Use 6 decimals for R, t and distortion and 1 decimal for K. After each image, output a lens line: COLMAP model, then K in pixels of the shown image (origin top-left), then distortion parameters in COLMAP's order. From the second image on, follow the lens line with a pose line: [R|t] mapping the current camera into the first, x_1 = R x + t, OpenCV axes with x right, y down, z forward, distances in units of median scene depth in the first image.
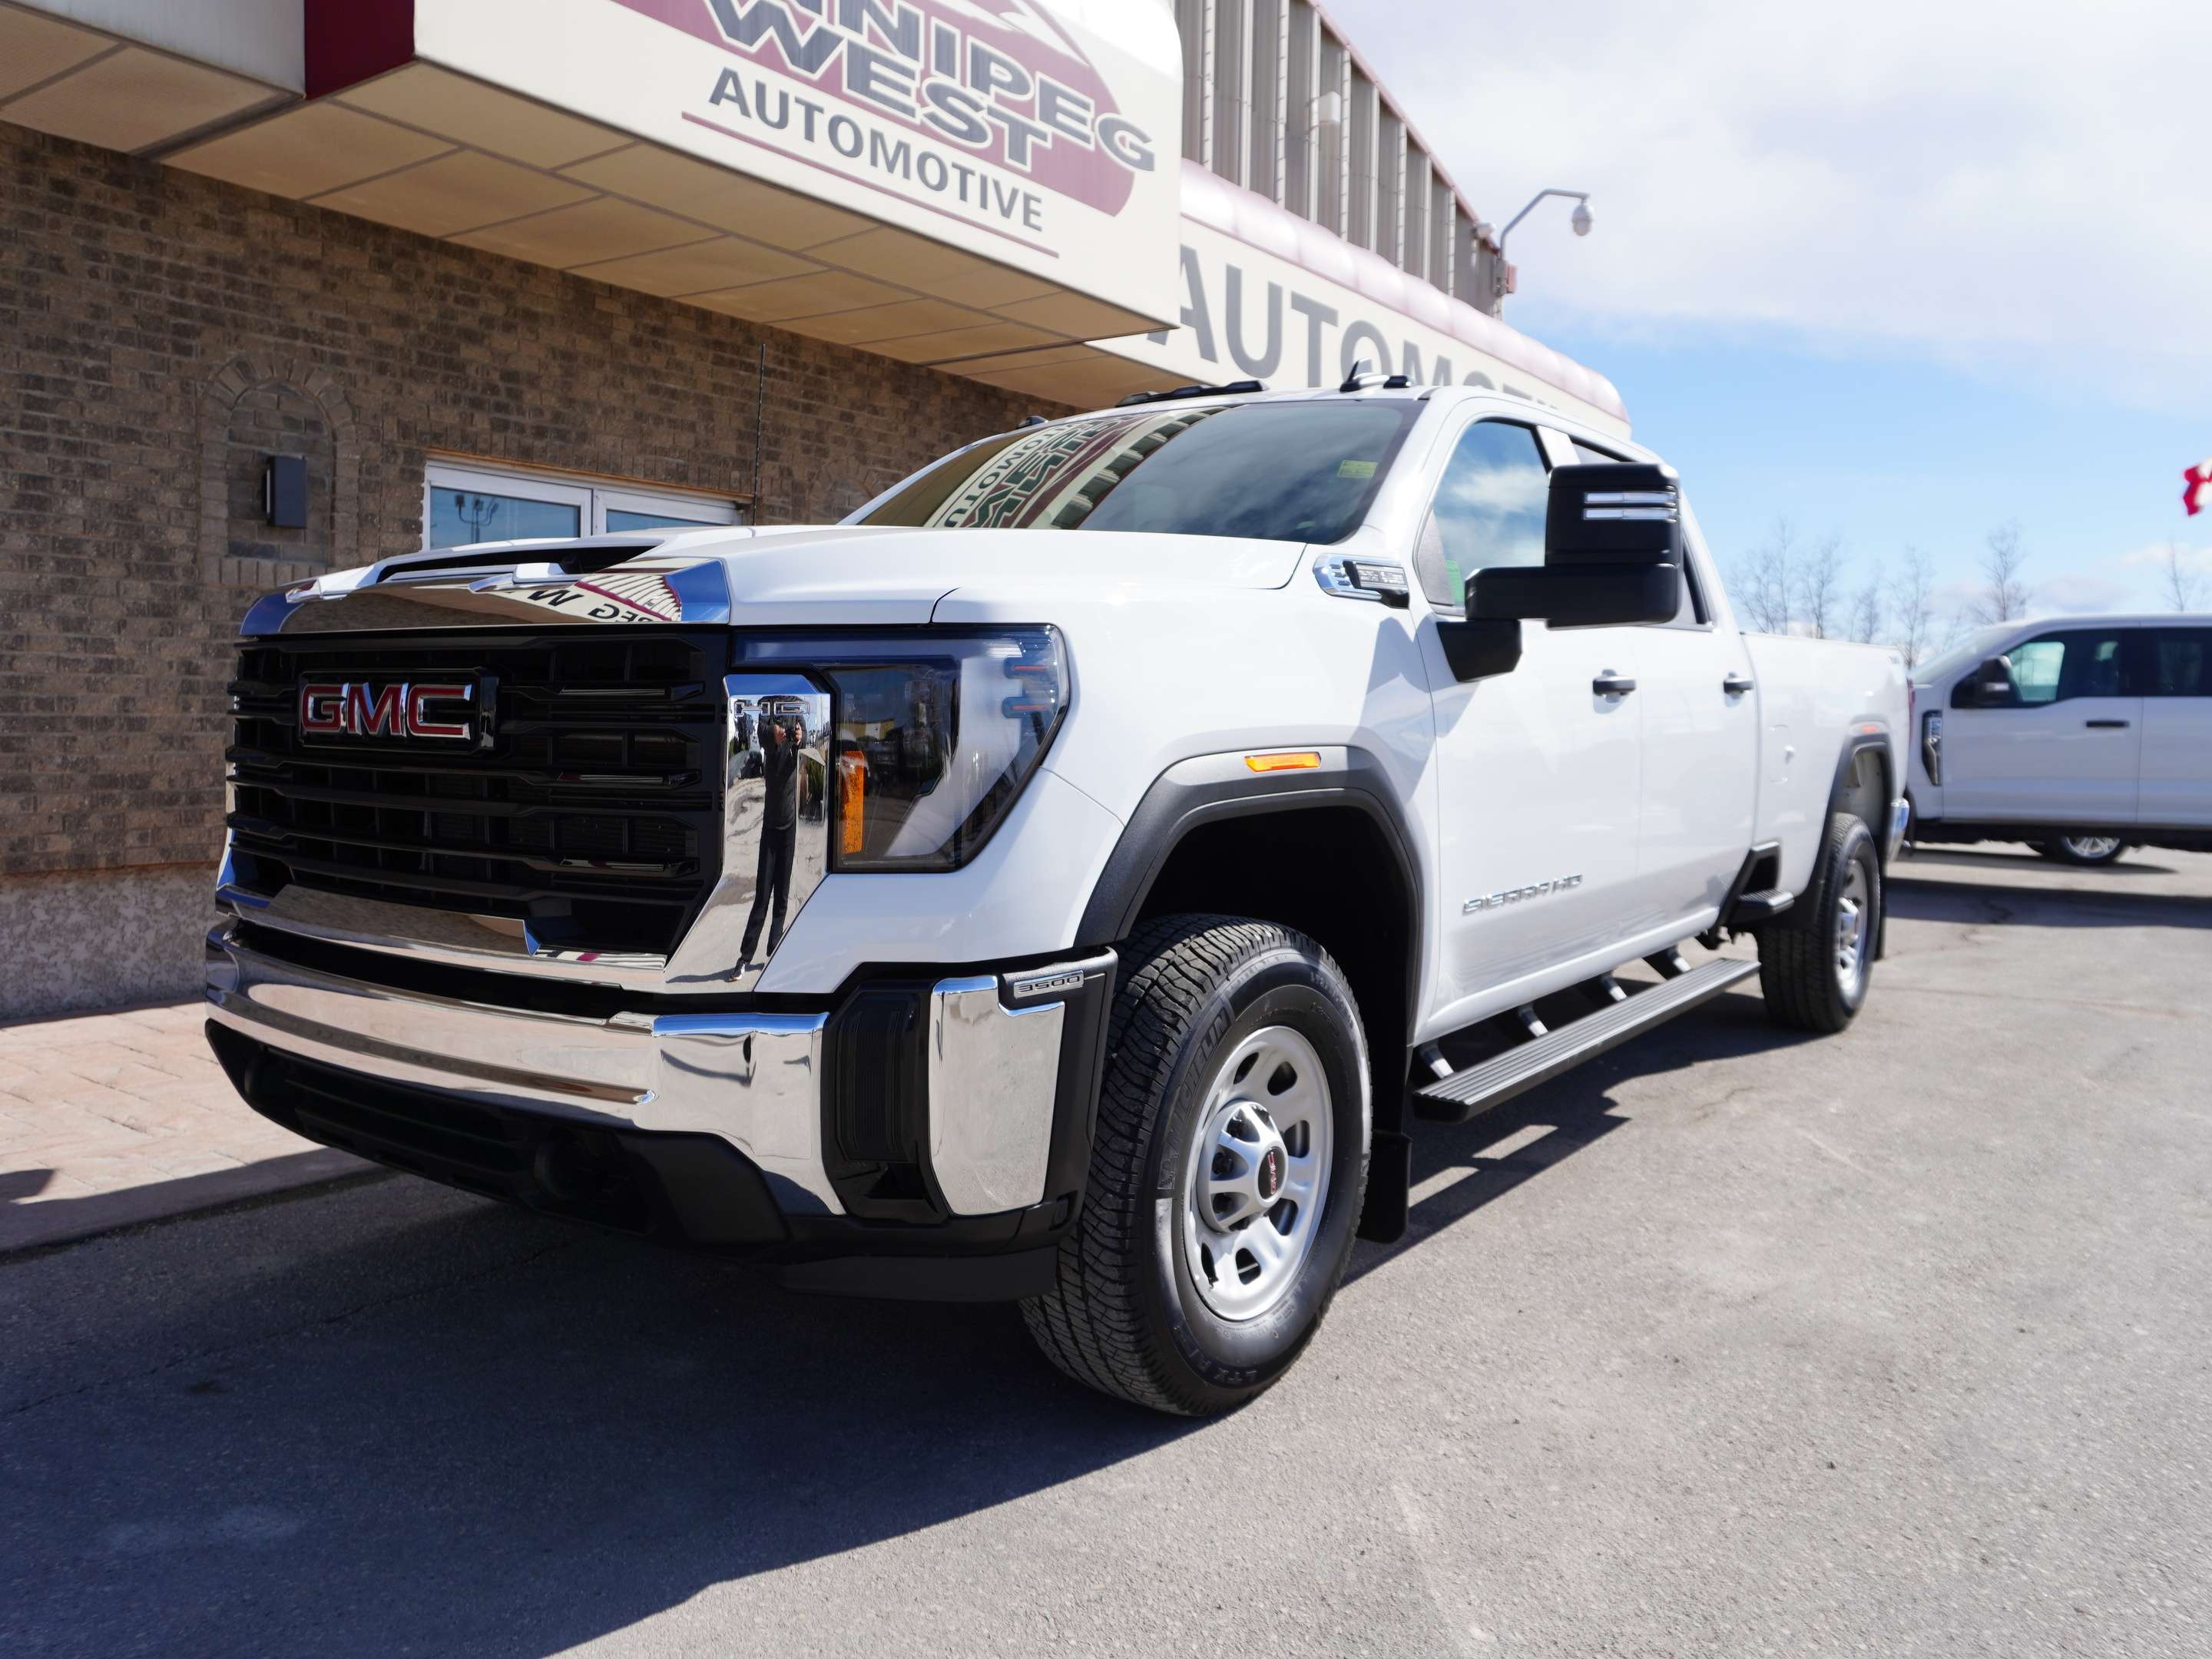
lens RADIAL K [[1650.0, 0, 1057.0], [0, 1650.0, 805.9], [0, 0, 1]] dist [0.008055, -0.000538]
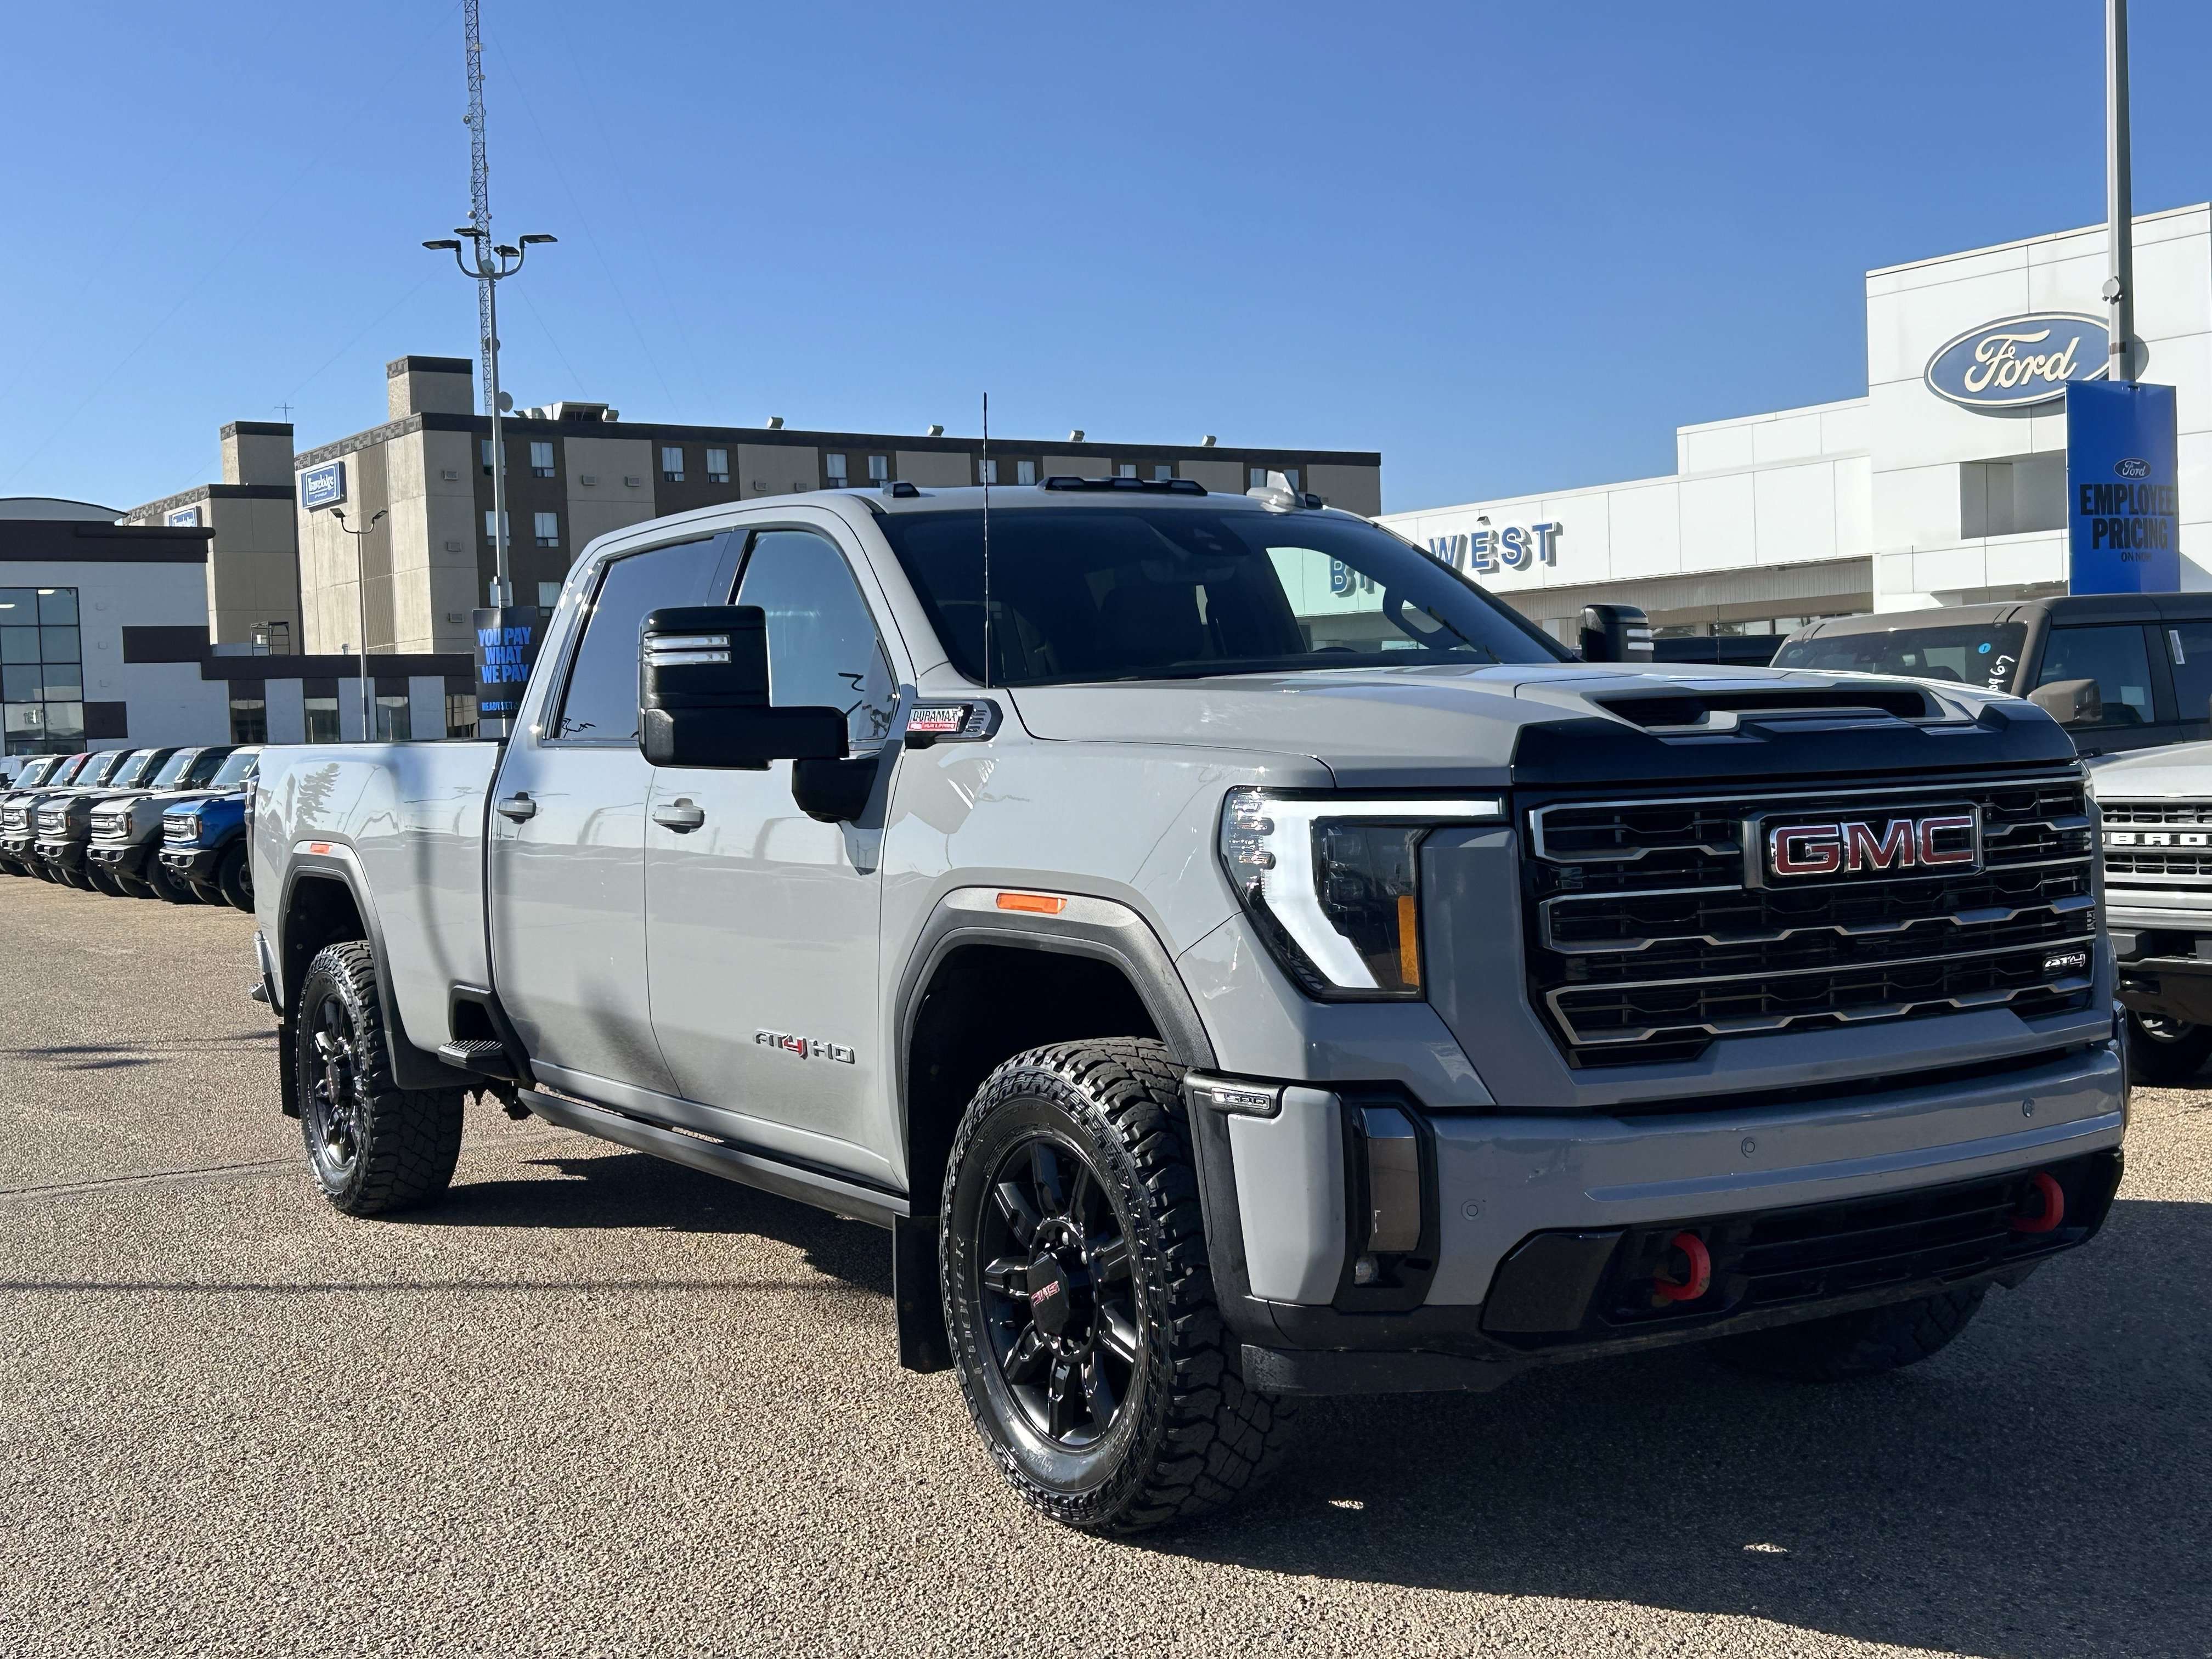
lens RADIAL K [[2434.3, 0, 1107.8], [0, 2434.3, 822.5], [0, 0, 1]] dist [0.016225, 0.000000]
pose [[0.361303, -0.056361, 0.930744, -2.027934], [0.100655, 0.994696, 0.021161, -0.154830], [-0.927000, 0.086039, 0.365059, 0.875199]]
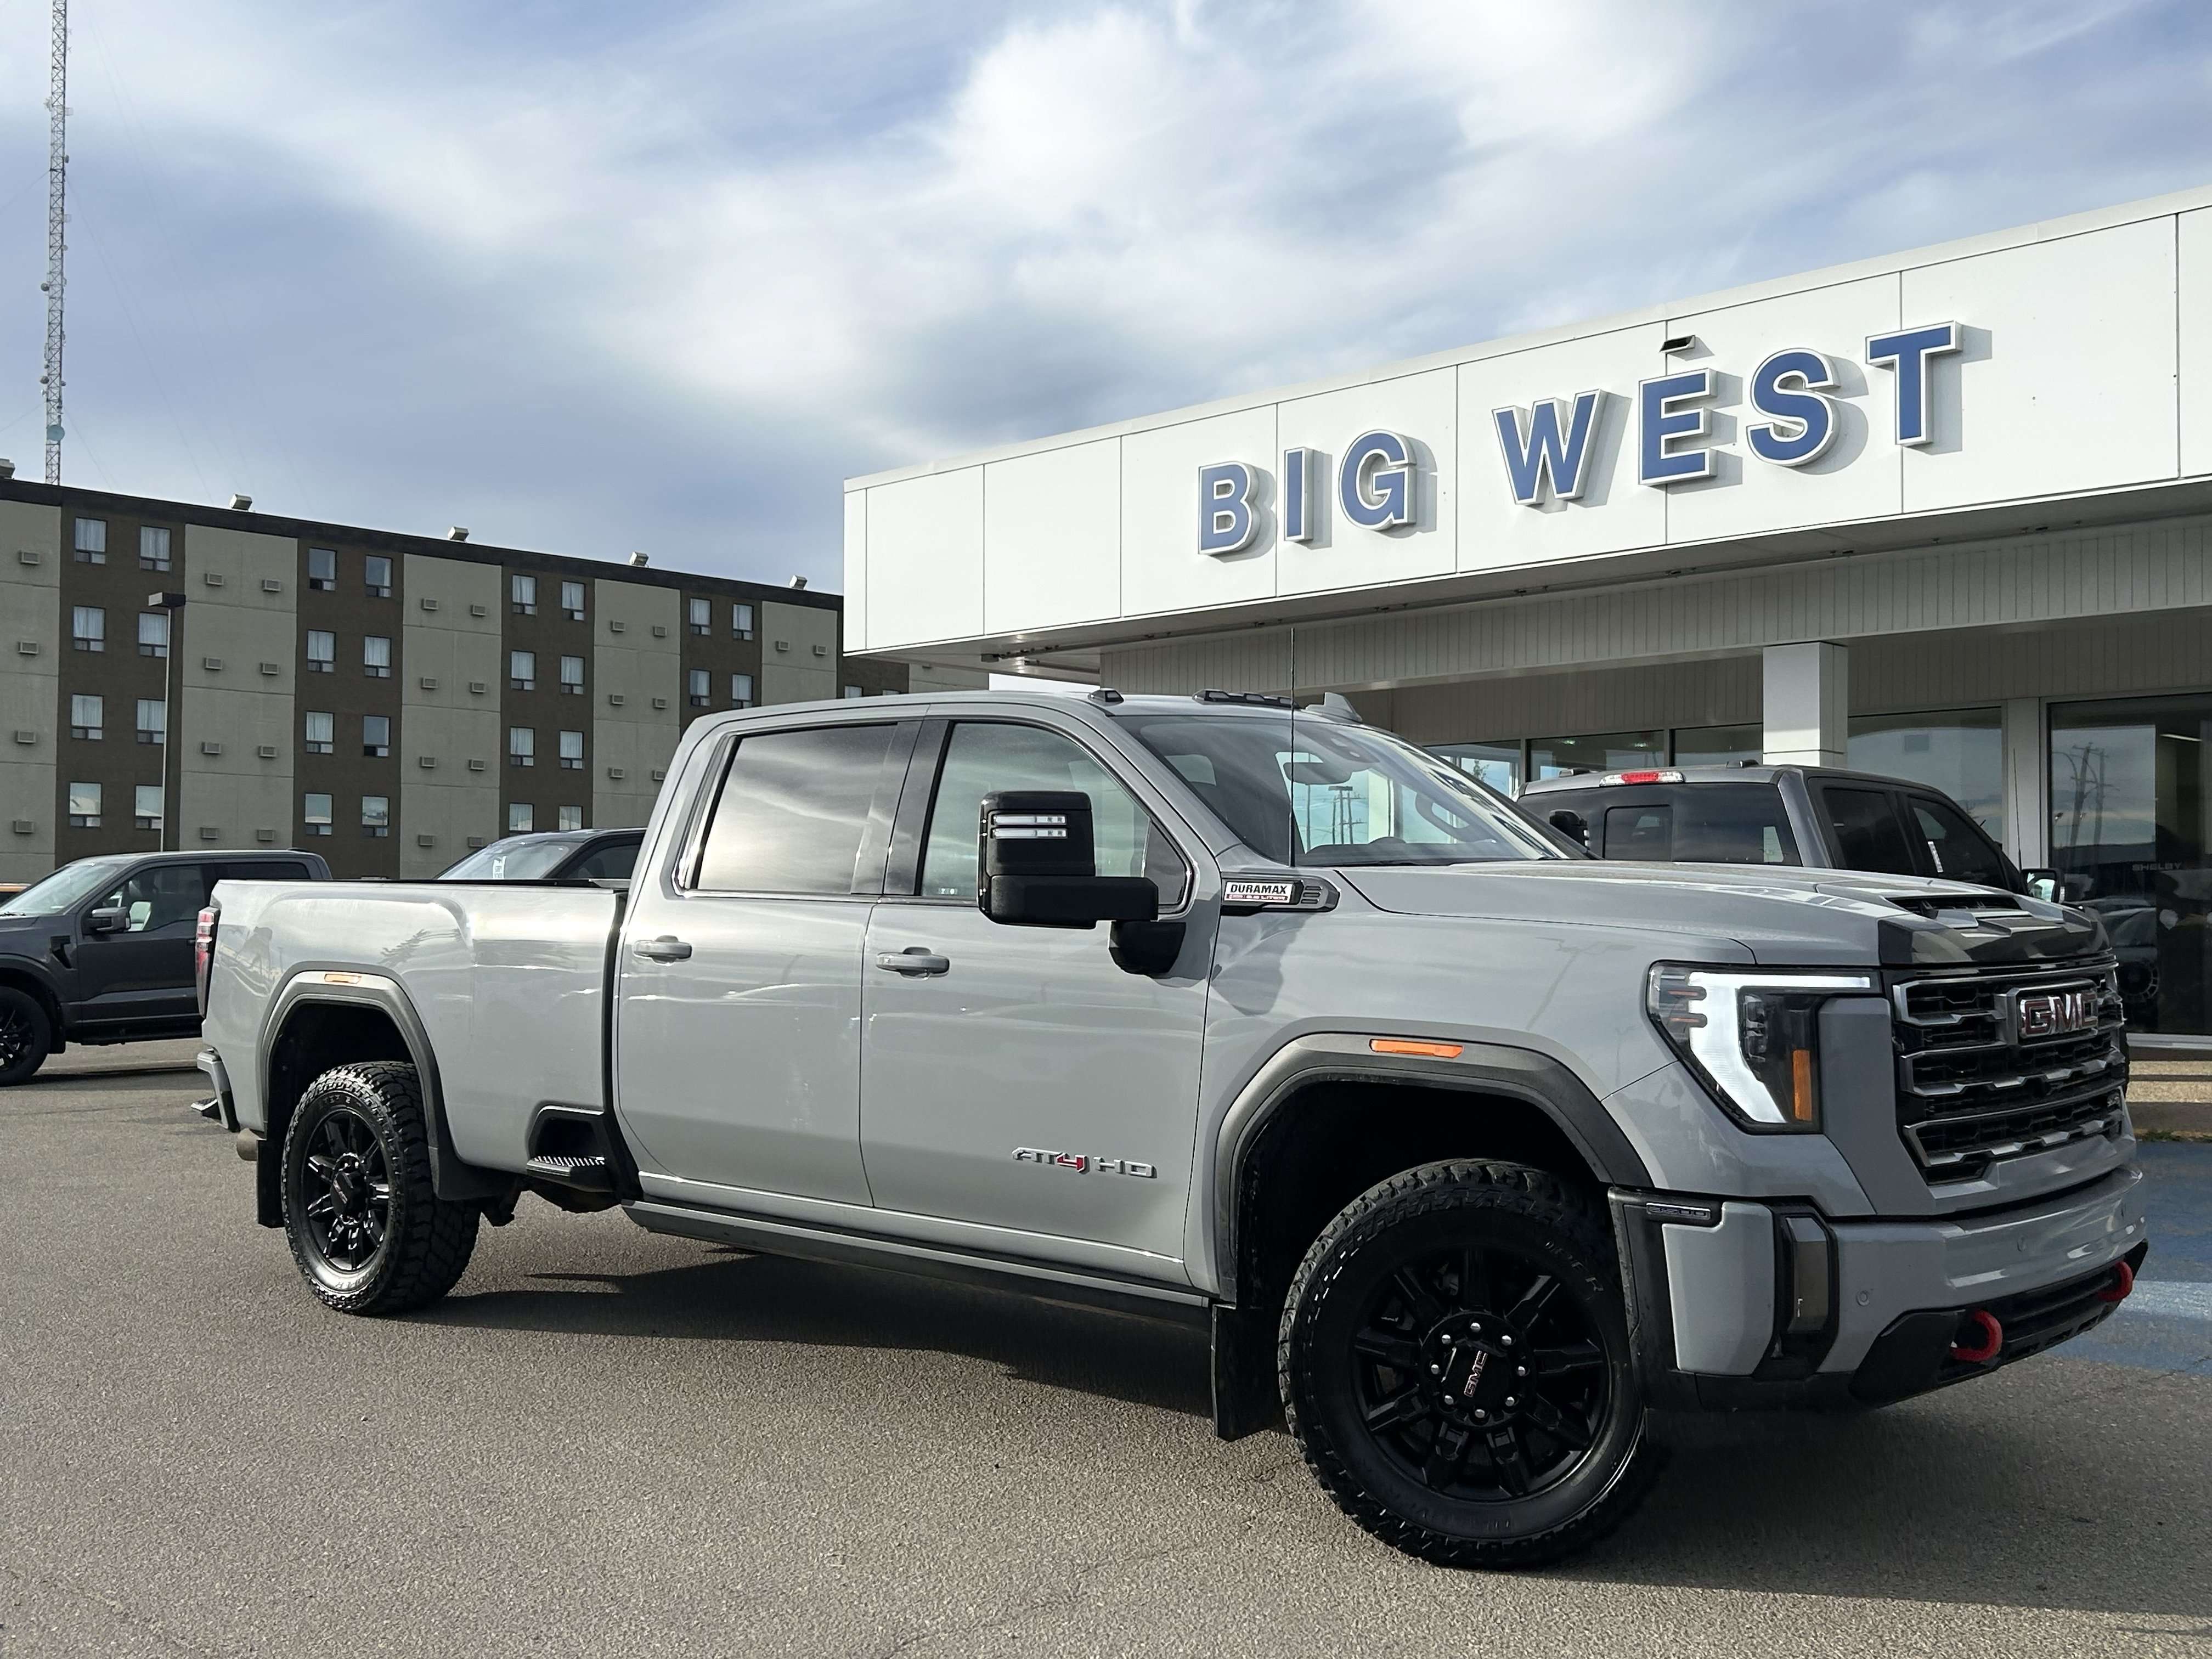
lens RADIAL K [[2014.6, 0, 1112.1], [0, 2014.6, 843.4], [0, 0, 1]] dist [0.055017, 0.000000]
pose [[0.083650, 0.000681, 0.996495, -2.214755], [0.070959, 0.997457, -0.006638, -0.249573], [-0.993966, 0.071266, 0.083389, 1.645223]]
